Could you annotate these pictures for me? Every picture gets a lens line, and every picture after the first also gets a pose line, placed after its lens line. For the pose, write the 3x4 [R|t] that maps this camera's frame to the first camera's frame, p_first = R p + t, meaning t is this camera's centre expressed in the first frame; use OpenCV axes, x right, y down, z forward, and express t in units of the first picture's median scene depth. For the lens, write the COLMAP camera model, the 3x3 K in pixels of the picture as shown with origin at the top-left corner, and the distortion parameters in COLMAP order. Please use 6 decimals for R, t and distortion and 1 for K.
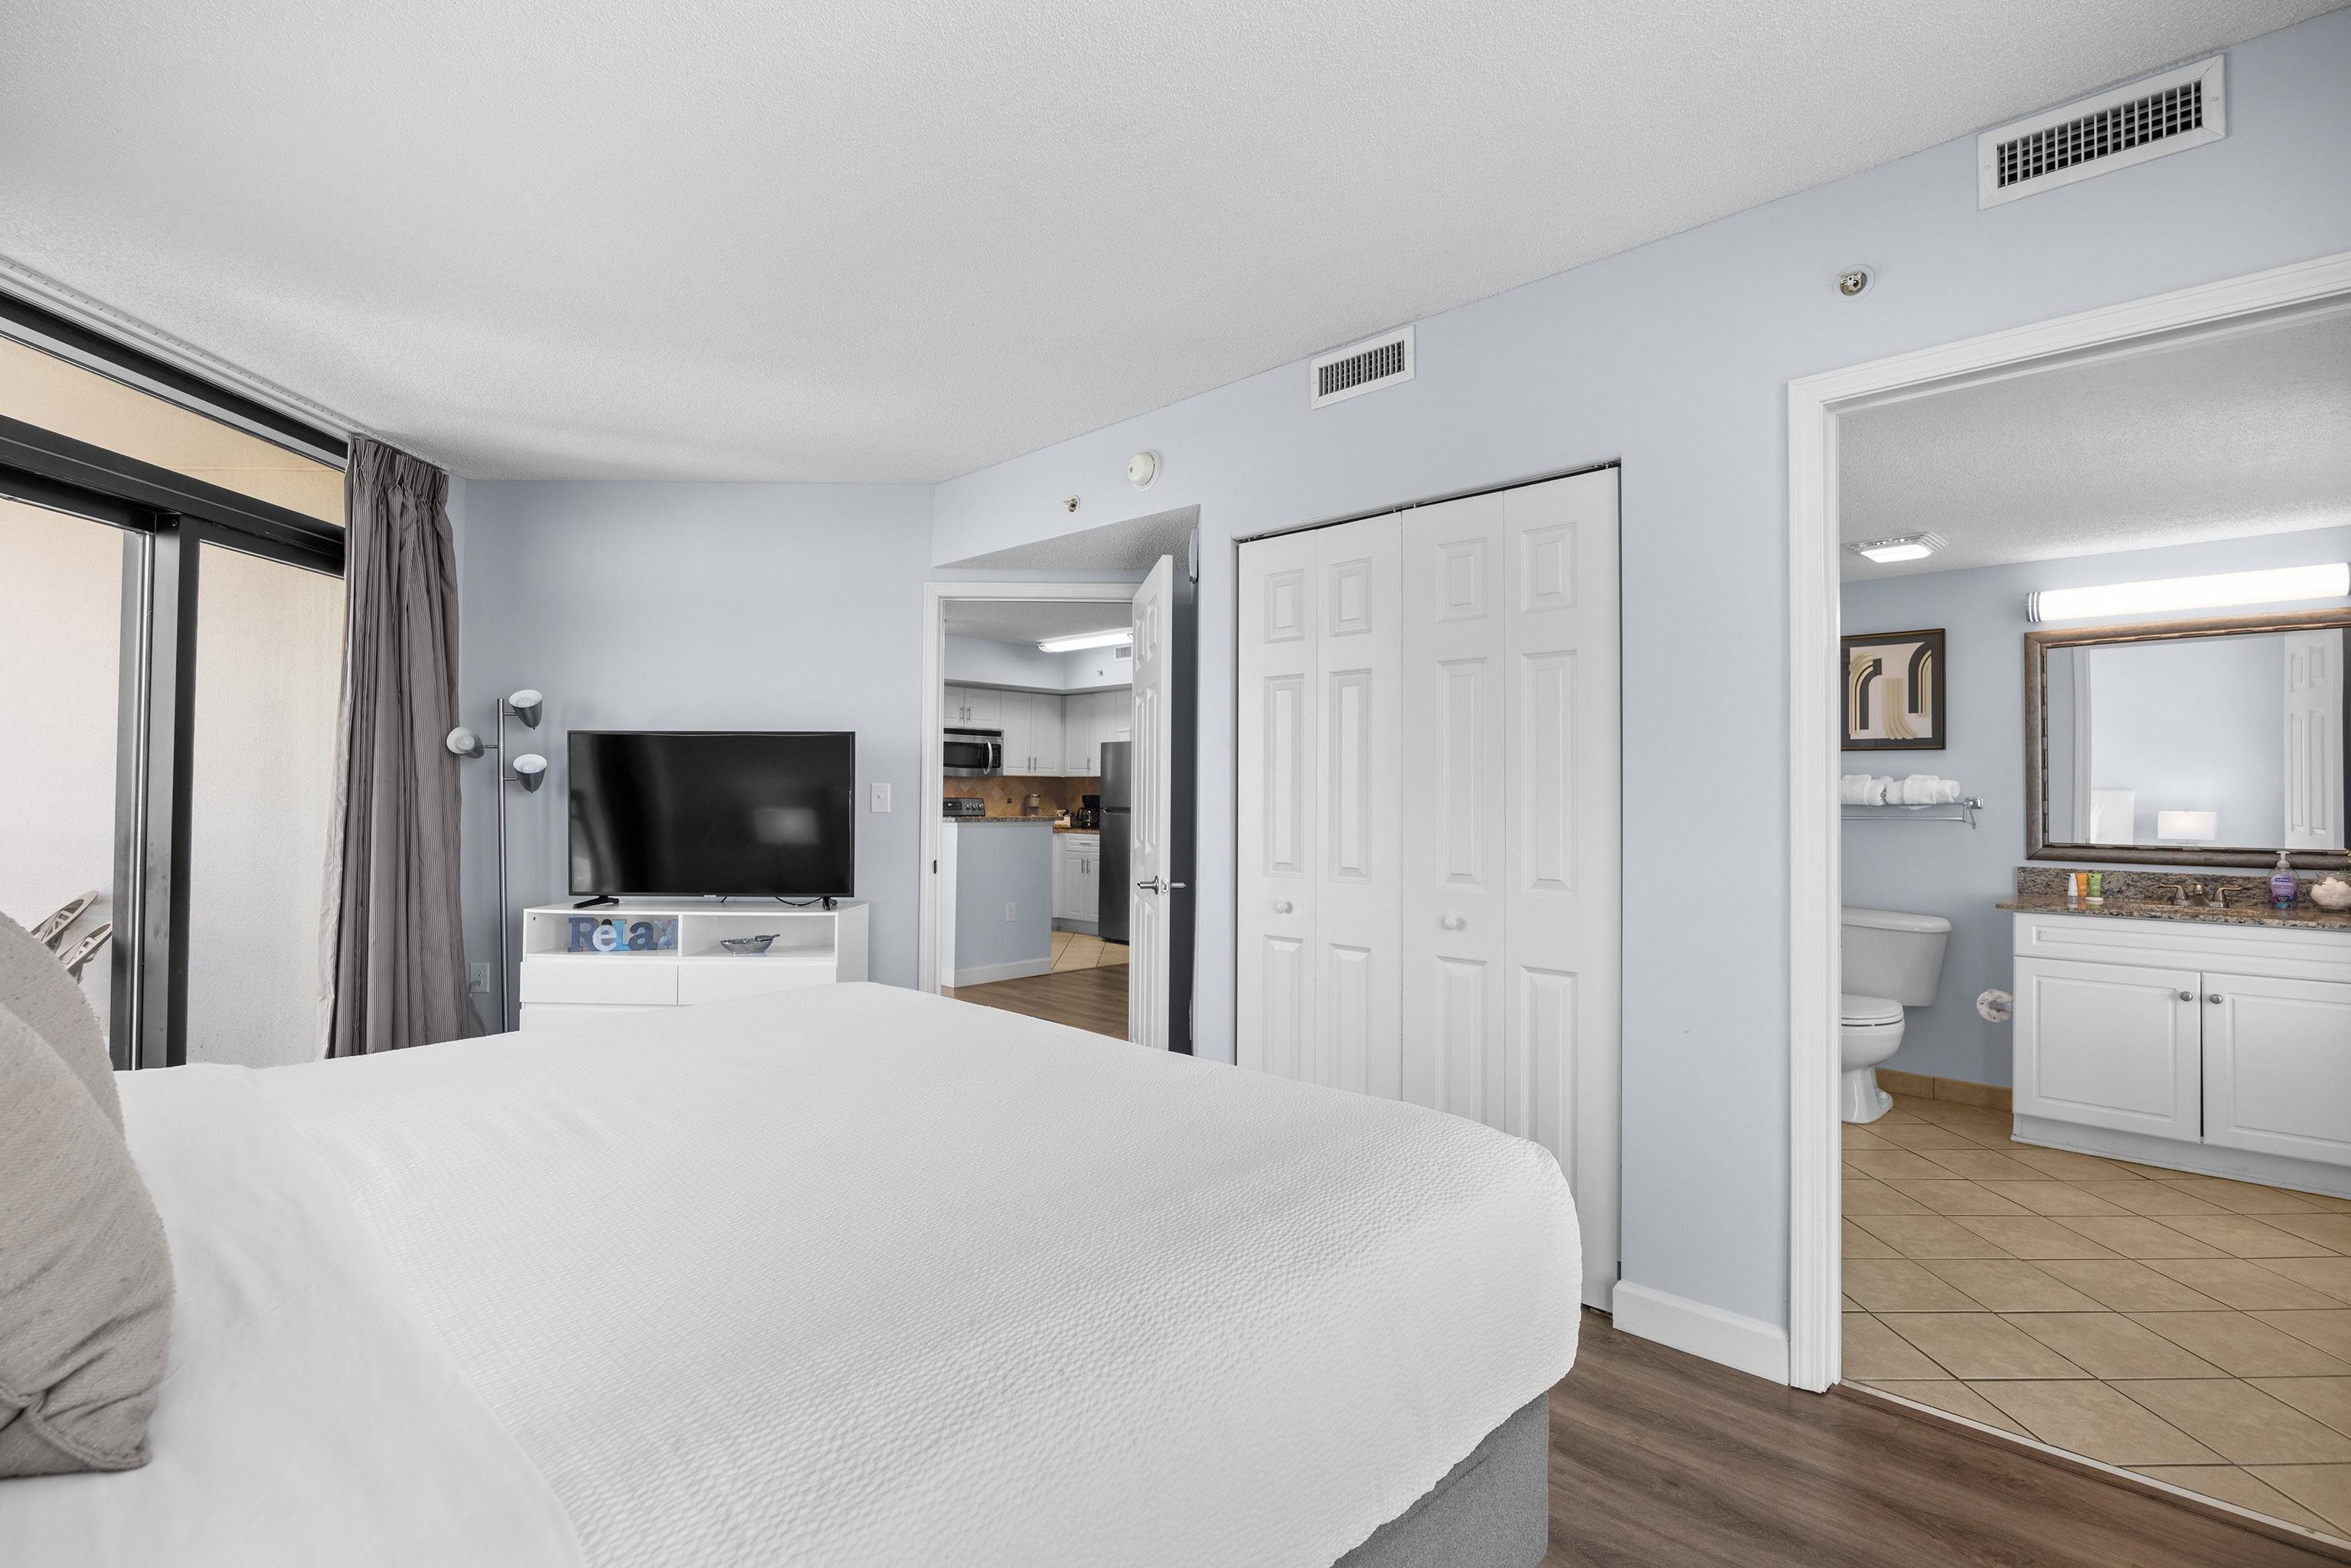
lens RADIAL K [[1114.8, 0, 1175.4], [0, 1114.8, 774.9], [0, 0, 1]] dist [-0.006341, -0.000008]
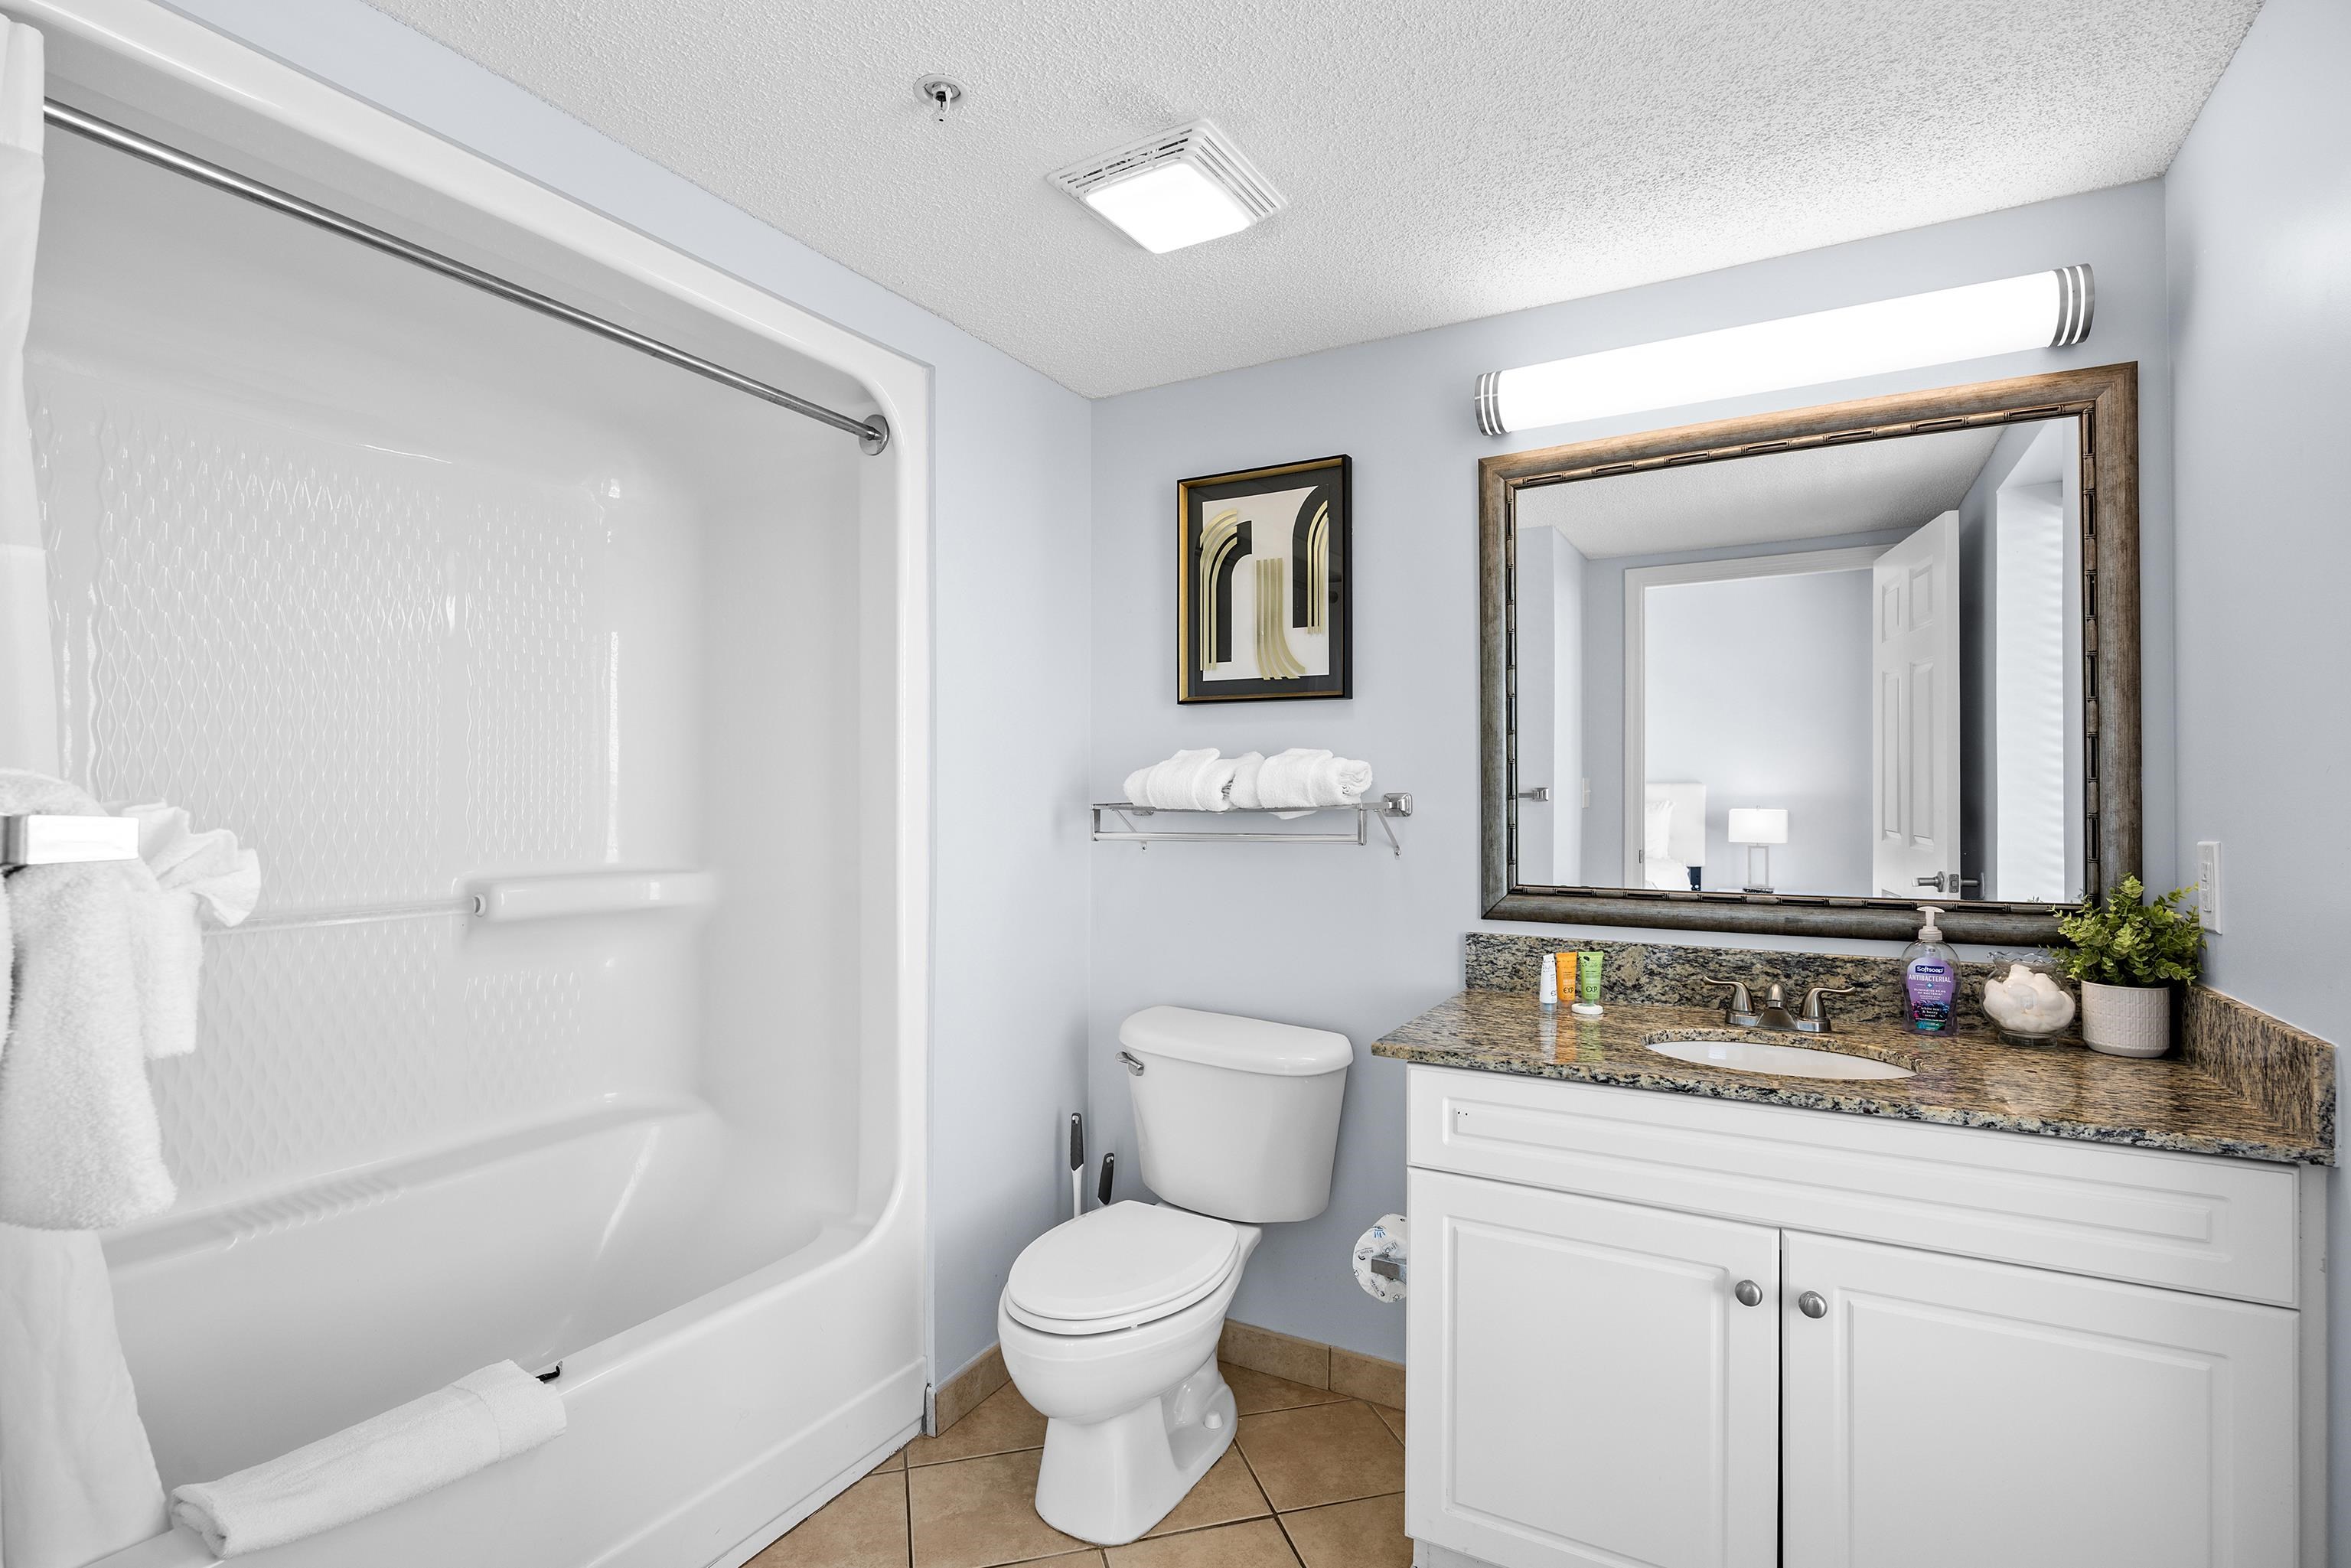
lens RADIAL K [[1114.7, 0, 1174.7], [0, 1114.7, 792.2], [0, 0, 1]] dist [-0.006341, -0.000008]
pose [[0.967745, -0.005946, 0.251863, 0.514289], [0.002900, 0.999918, 0.012463, 0.013715], [-0.251916, -0.011330, 0.967683, 0.560355]]
